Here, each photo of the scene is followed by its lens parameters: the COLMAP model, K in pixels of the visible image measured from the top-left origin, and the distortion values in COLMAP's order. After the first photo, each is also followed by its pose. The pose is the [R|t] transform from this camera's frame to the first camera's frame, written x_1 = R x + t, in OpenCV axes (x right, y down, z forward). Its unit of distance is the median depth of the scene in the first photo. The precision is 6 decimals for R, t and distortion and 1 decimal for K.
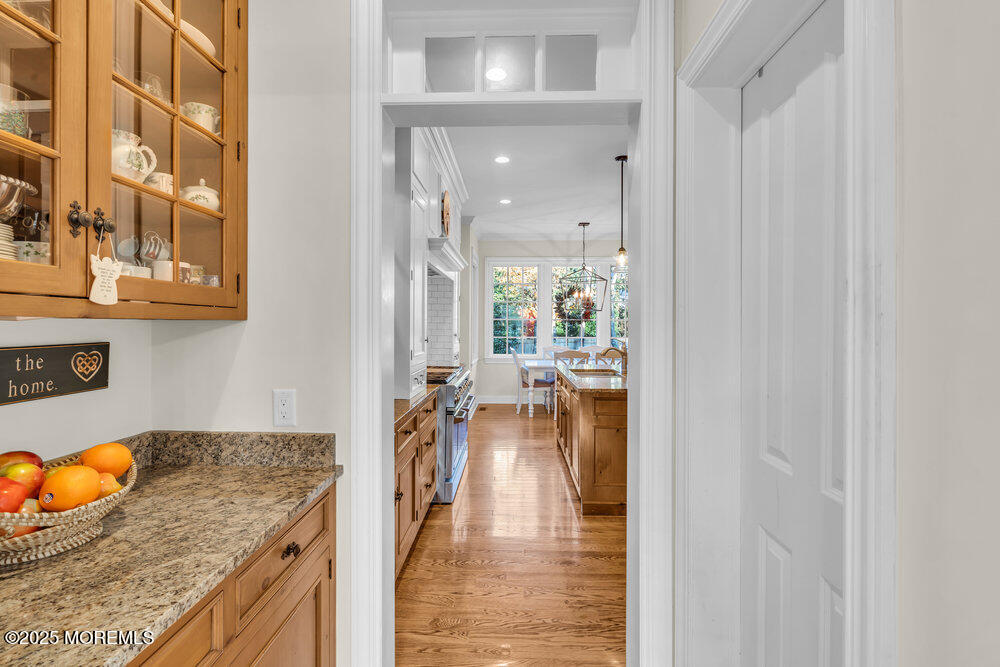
lens RADIAL K [[455.3, 0, 499.5], [0, 455.3, 328.6], [0, 0, 1]] dist [-0.005115, -0.000149]
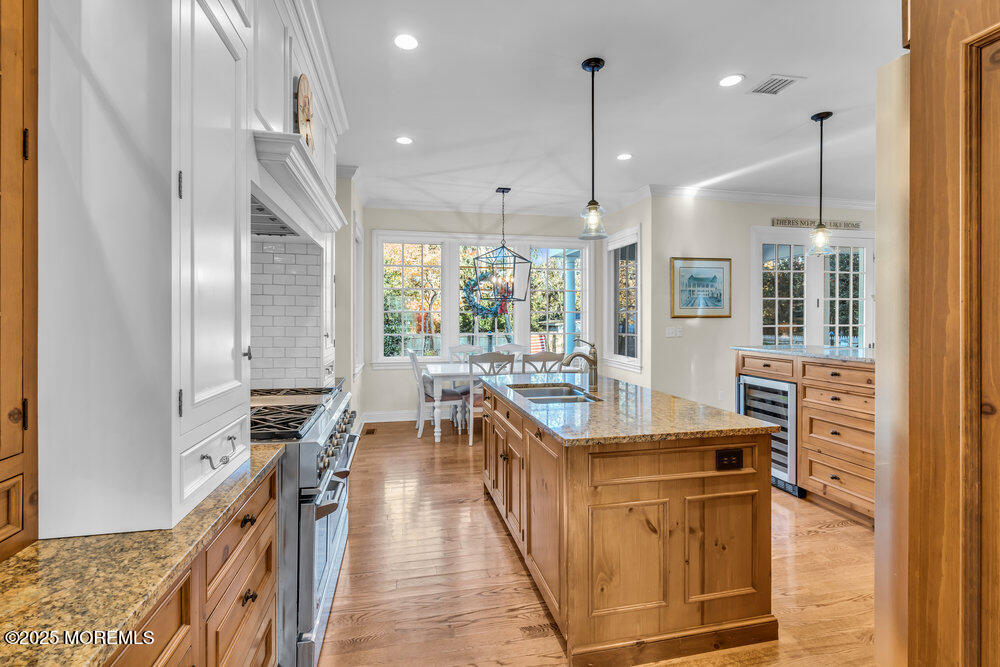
lens RADIAL K [[455.3, 0, 500.2], [0, 455.3, 318.6], [0, 0, 1]] dist [-0.005115, -0.000149]
pose [[0.969352, -0.004428, 0.245635, -0.013939], [0.006234, 0.999959, -0.006575, -0.002513], [-0.245596, 0.007905, 0.969340, 0.244292]]
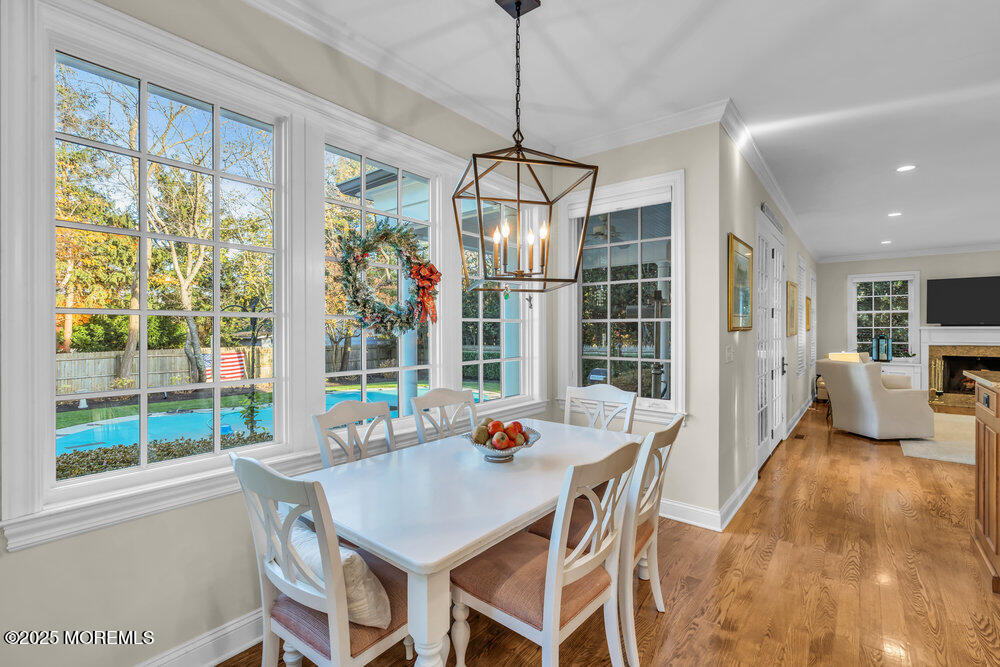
lens RADIAL K [[455.3, 0, 493.5], [0, 455.3, 332.0], [0, 0, 1]] dist [-0.005115, -0.000149]
pose [[0.605897, -0.006821, 0.795513, -0.068749], [0.006556, 0.999972, 0.003581, -0.010267], [-0.795516, 0.003046, 0.605925, 0.841553]]
